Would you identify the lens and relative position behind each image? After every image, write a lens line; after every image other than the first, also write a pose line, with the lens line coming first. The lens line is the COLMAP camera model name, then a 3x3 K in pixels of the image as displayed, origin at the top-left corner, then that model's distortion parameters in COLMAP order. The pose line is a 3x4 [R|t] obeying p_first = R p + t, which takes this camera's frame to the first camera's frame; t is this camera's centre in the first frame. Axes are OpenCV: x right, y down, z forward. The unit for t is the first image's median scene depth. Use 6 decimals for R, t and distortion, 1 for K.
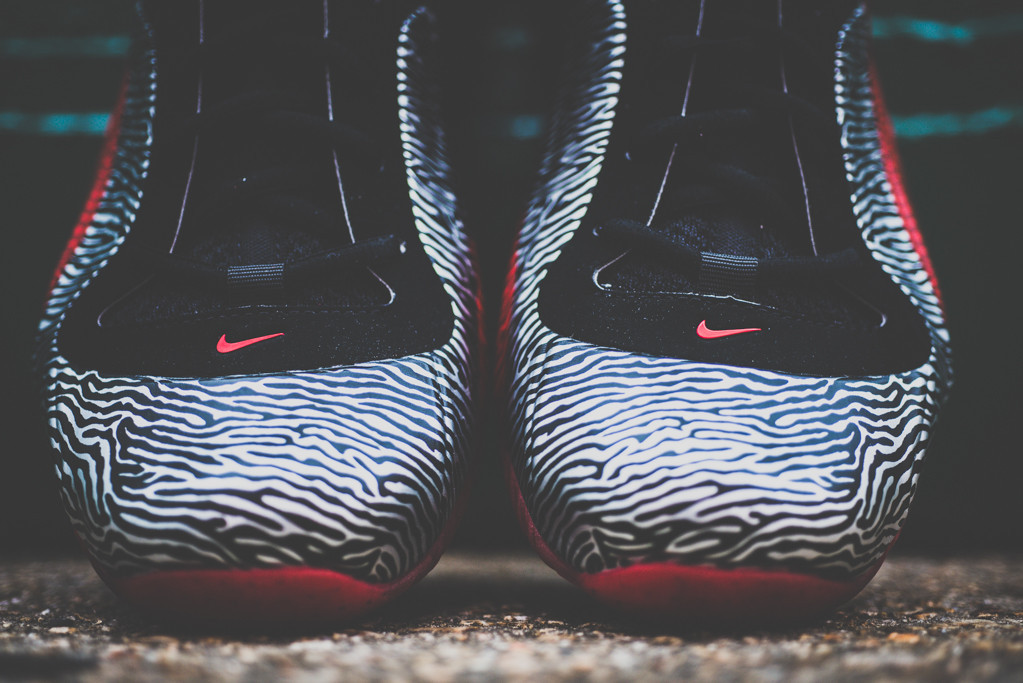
lens RADIAL K [[1810.2, 0, 511.5], [0, 1810.2, 342.2], [0, 0, 1]] dist [0.056934, 0.000000]
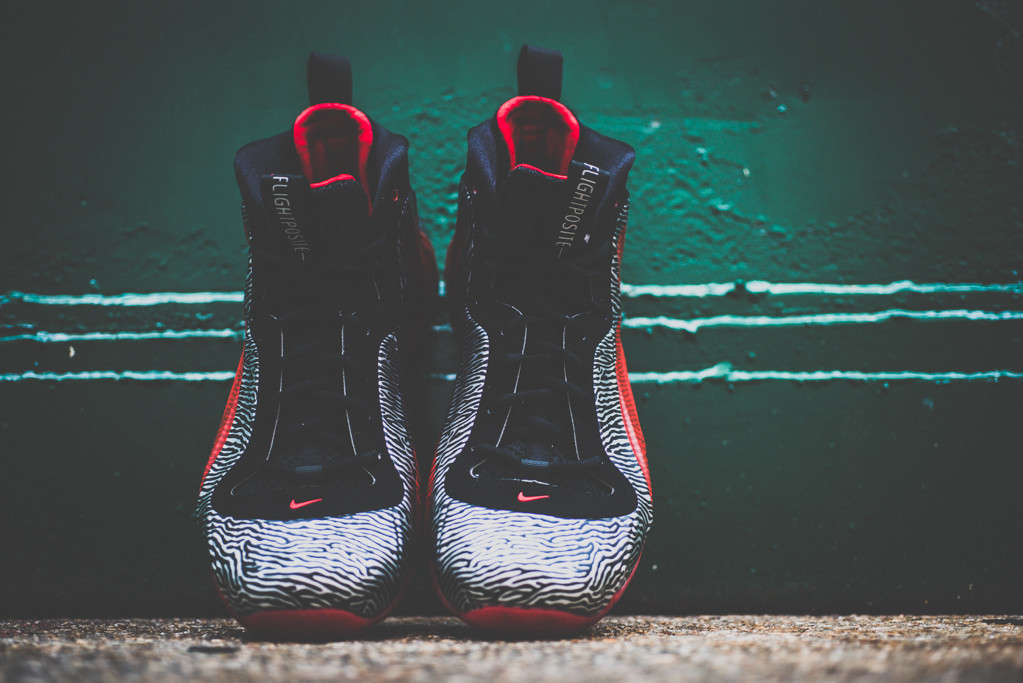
lens RADIAL K [[1810.2, 0, 510.8], [0, 1810.2, 341.1], [0, 0, 1]] dist [0.056934, 0.000000]
pose [[0.999977, -0.003278, -0.005936, 0.105316], [0.002856, 0.997557, -0.069801, -0.040122], [0.006150, 0.069782, 0.997543, -1.098716]]
